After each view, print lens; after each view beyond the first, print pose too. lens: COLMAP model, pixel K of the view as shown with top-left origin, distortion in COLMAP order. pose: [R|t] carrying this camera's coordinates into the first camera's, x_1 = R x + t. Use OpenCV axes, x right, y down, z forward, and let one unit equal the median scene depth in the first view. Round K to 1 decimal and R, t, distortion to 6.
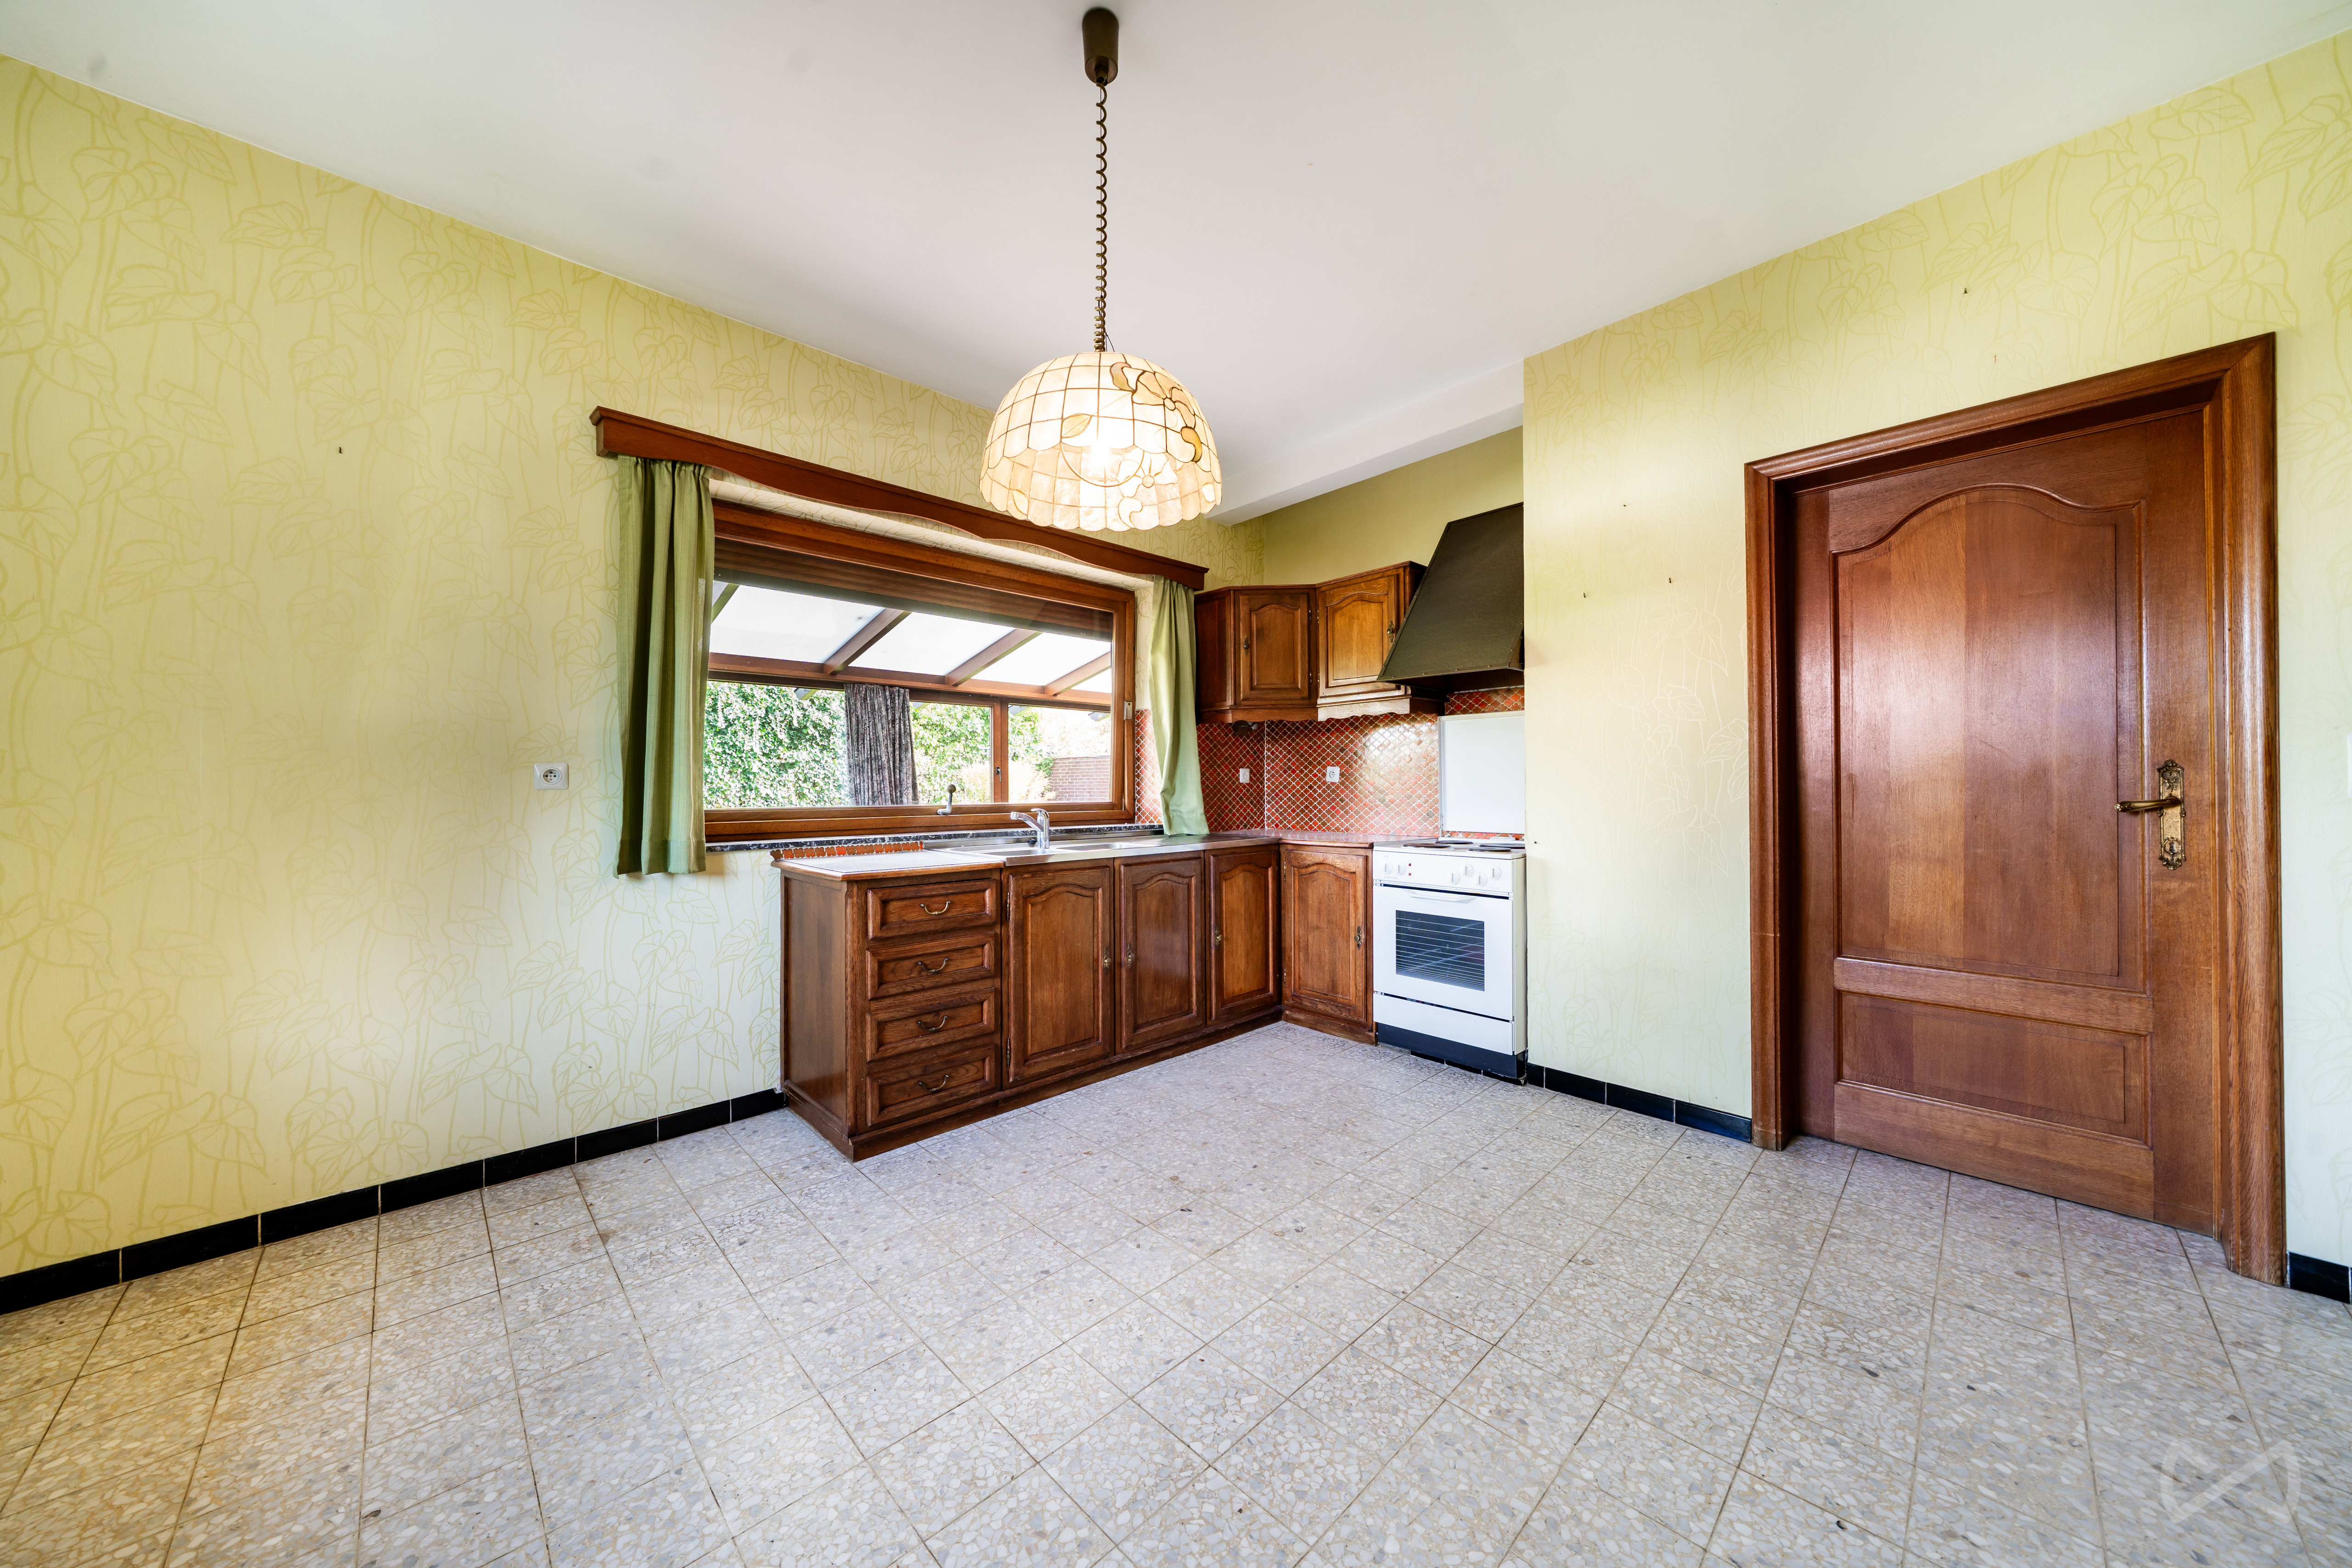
lens RADIAL K [[794.6, 0, 1171.8], [0, 794.6, 785.1], [0, 0, 1]] dist [-0.006864, -0.000093]
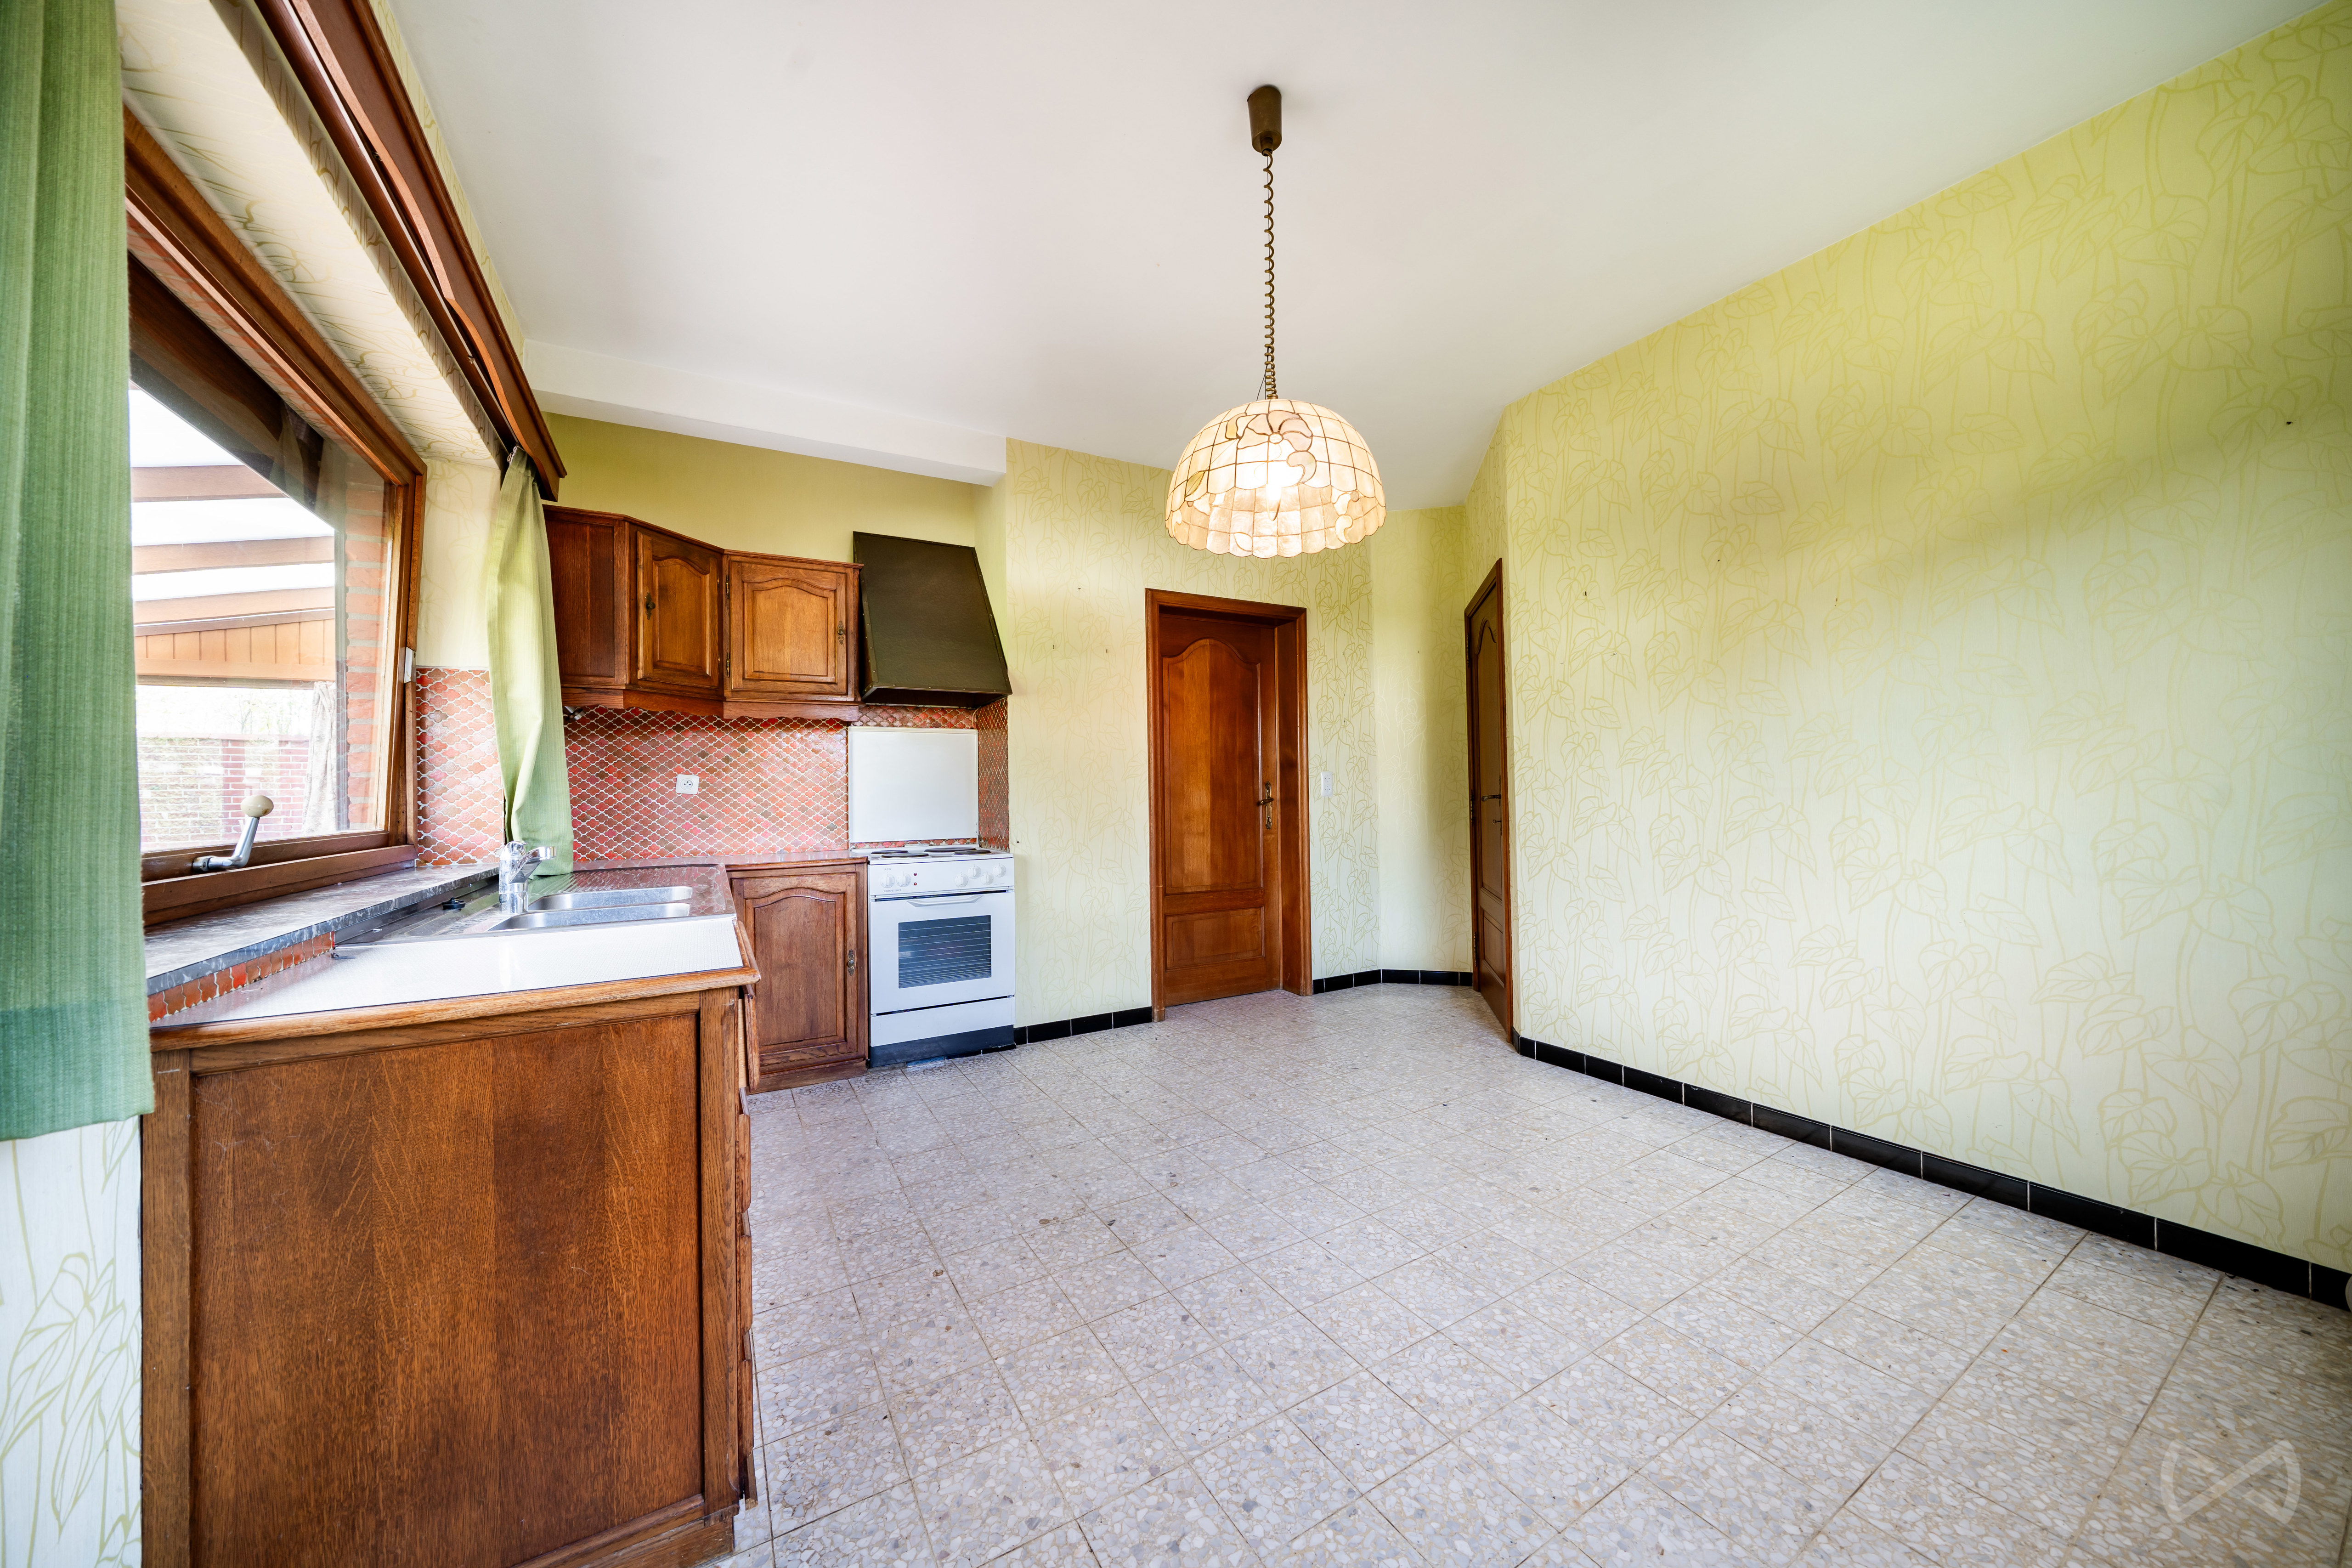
lens RADIAL K [[803.2, 0, 1162.2], [0, 803.2, 785.1], [0, 0, 1]] dist [-0.005920, -0.000076]
pose [[0.234910, 0.009732, 0.971968, -0.677770], [0.011692, 0.999849, -0.012837, 0.004352], [-0.971947, 0.014380, 0.234761, 0.502334]]
